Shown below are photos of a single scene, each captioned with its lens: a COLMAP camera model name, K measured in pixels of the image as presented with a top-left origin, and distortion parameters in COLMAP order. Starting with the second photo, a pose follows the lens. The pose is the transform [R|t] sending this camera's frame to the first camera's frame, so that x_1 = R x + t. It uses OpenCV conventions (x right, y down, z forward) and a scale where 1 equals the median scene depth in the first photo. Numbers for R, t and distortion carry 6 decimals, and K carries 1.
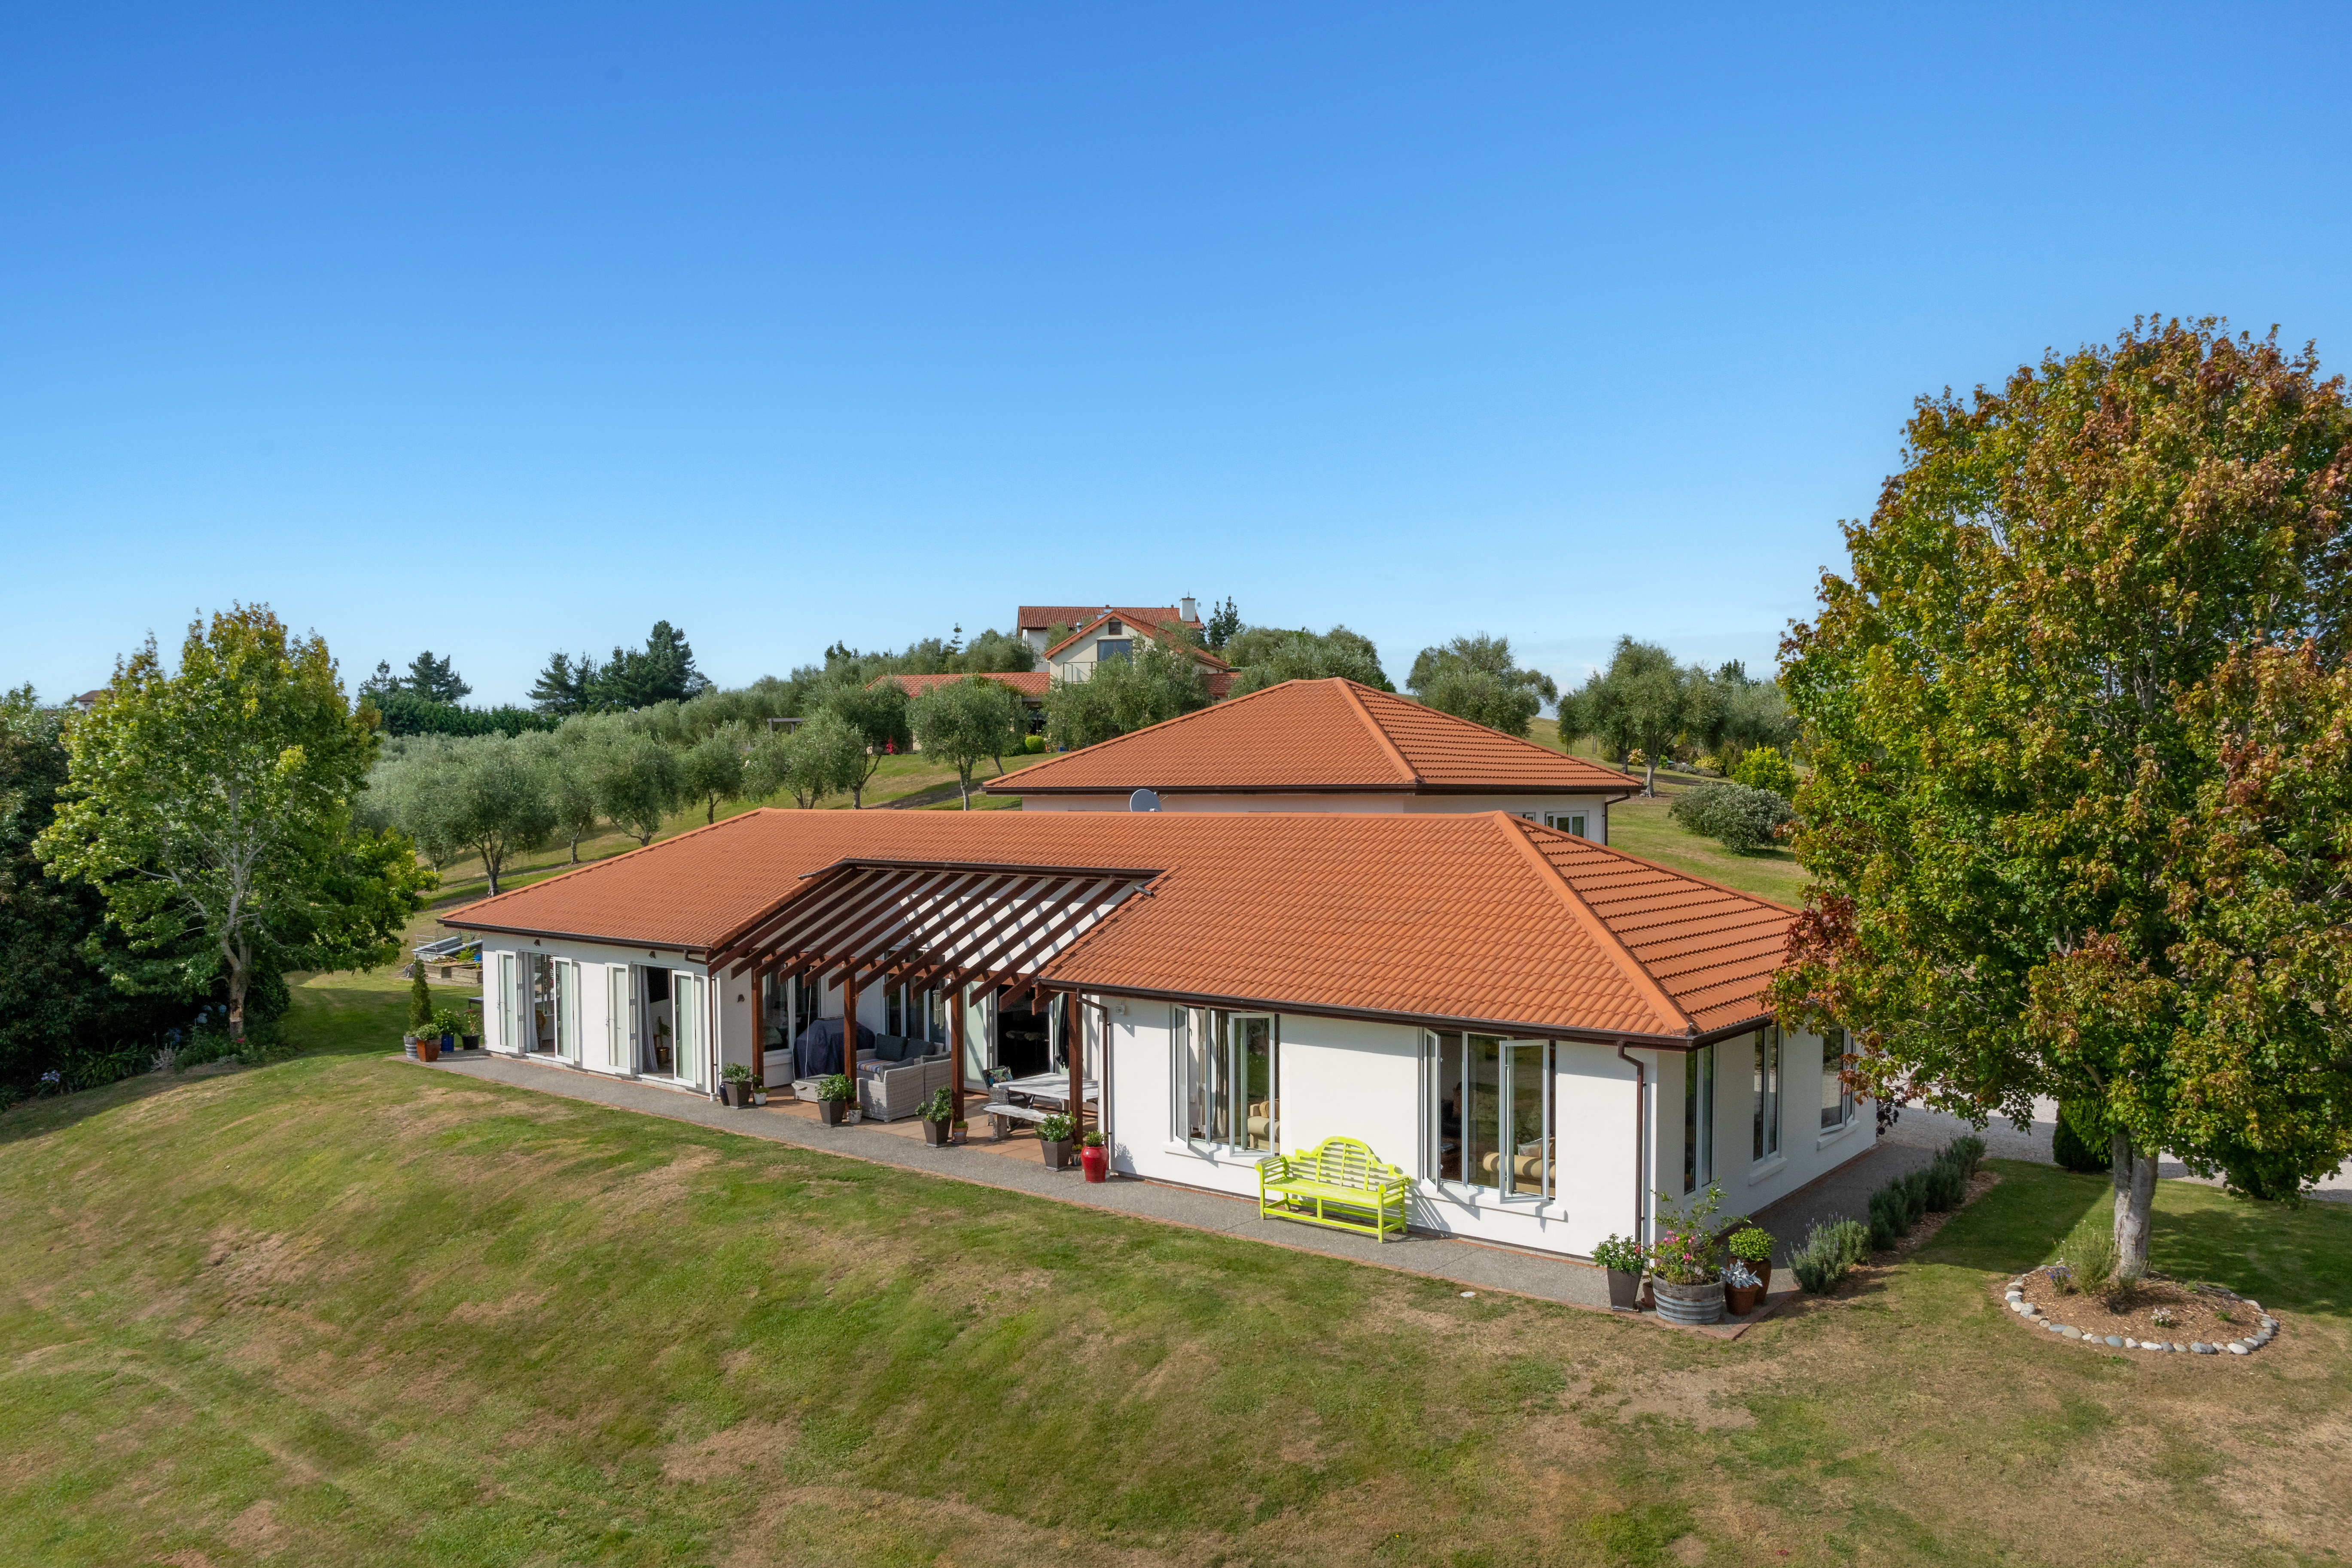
lens RADIAL K [[1673.1, 0, 1173.6], [0, 1673.1, 878.1], [0, 0, 1]] dist [-0.032409, -0.003065]
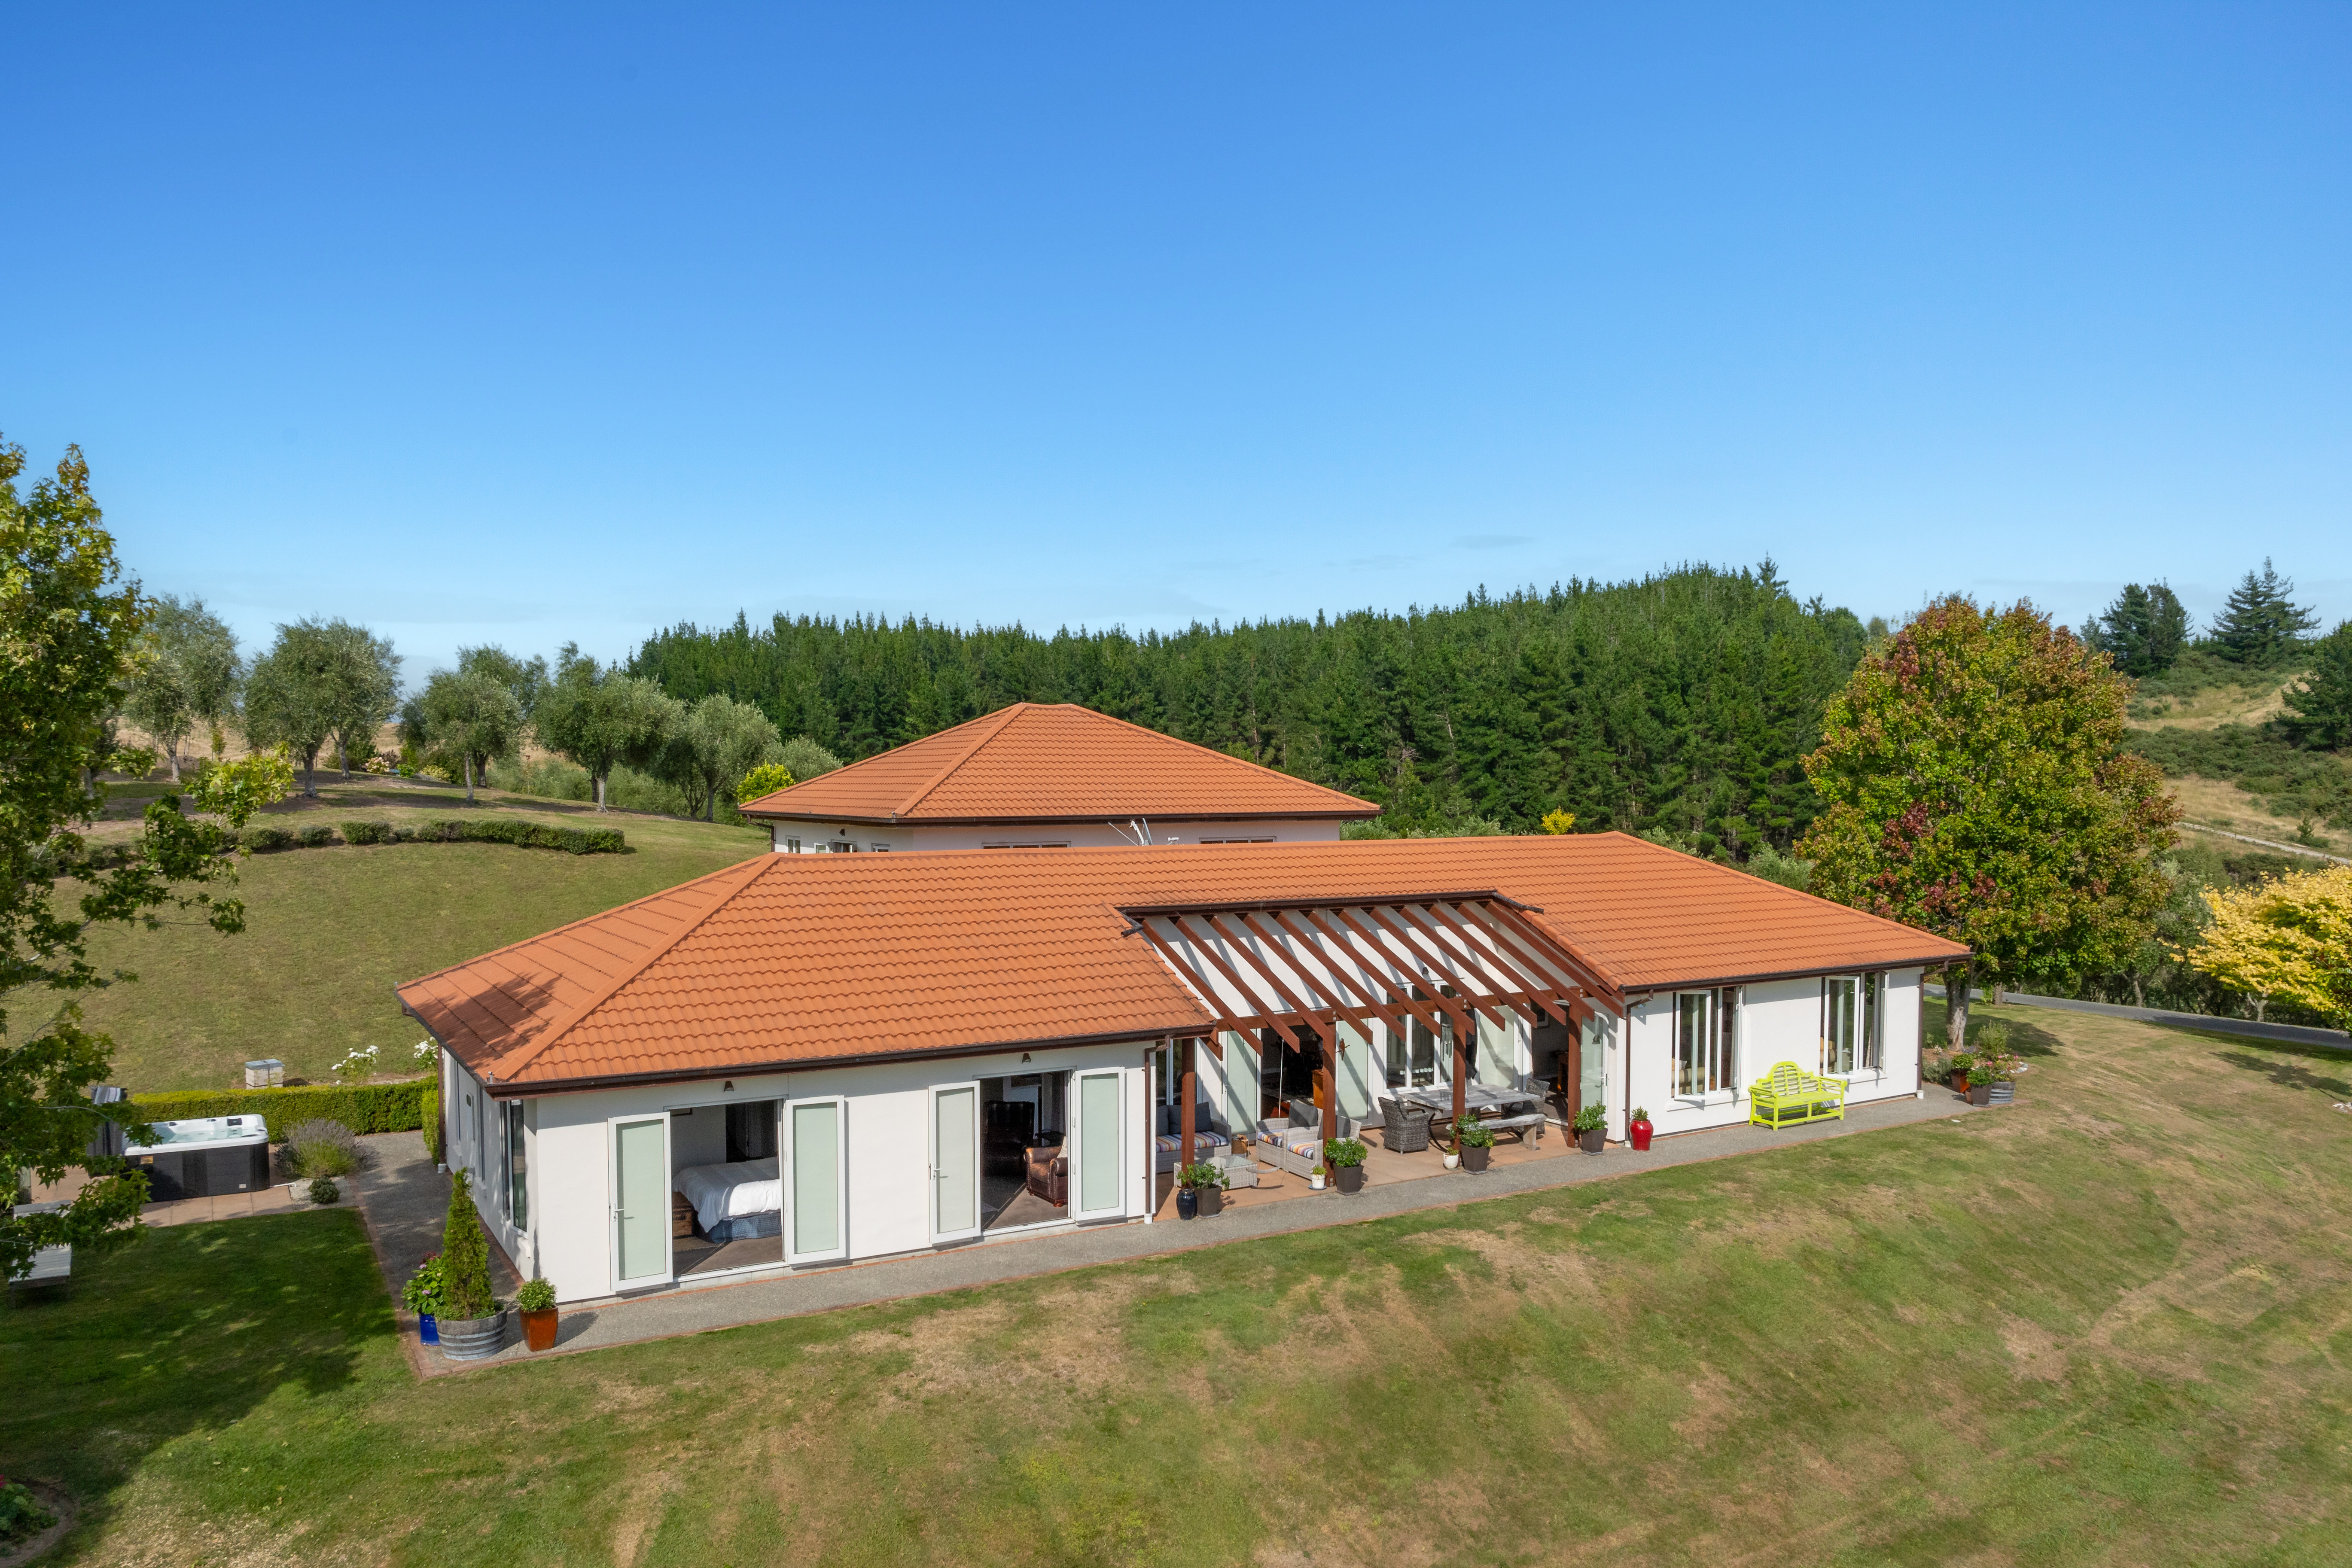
lens RADIAL K [[1673.1, 0, 1173.6], [0, 1673.1, 878.1], [0, 0, 1]] dist [-0.032409, -0.003065]
pose [[0.338075, -0.052684, 0.939643, -1.379906], [0.050189, 0.998020, 0.037900, -0.081616], [-0.939780, 0.034347, 0.340050, 0.975713]]
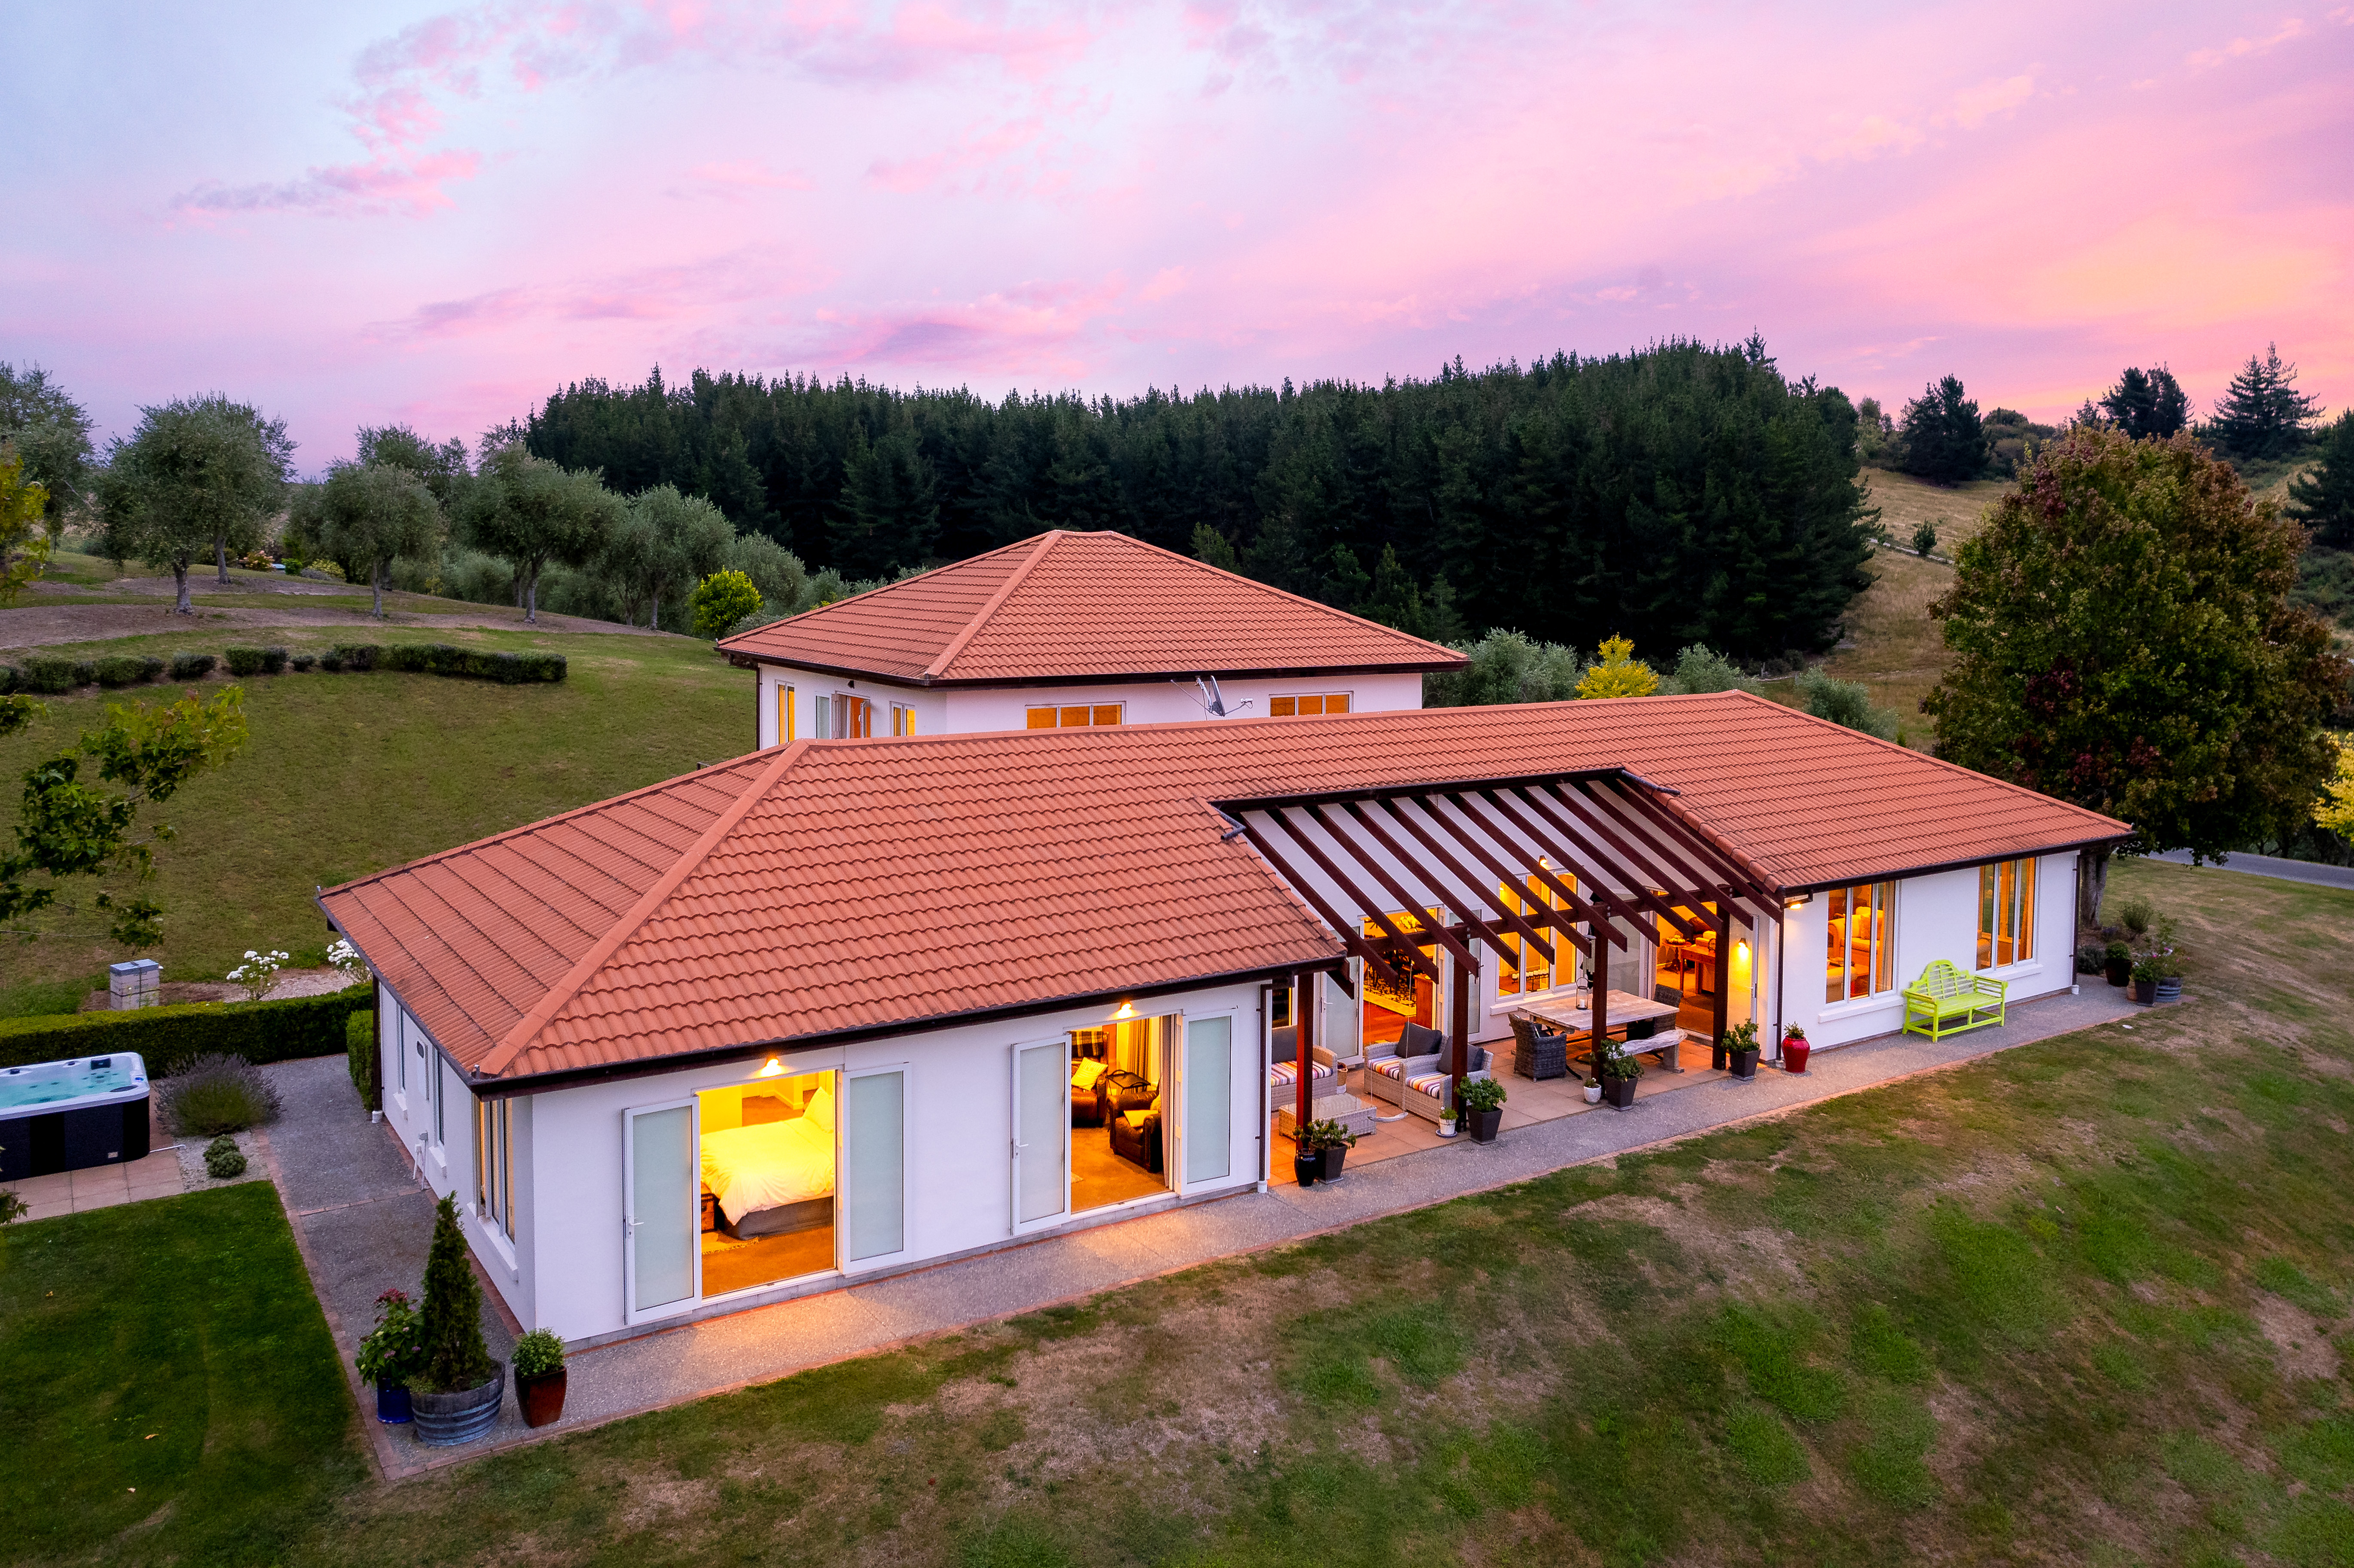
lens RADIAL K [[1764.5, 0, 1245.6], [0, 1764.5, 681.1], [0, 0, 1]] dist [-0.006570, 0.005339]
pose [[0.268824, -0.064086, 0.961055, -1.284506], [0.038382, 0.997704, 0.055793, -0.148503], [-0.962424, 0.021889, 0.270666, 1.110483]]
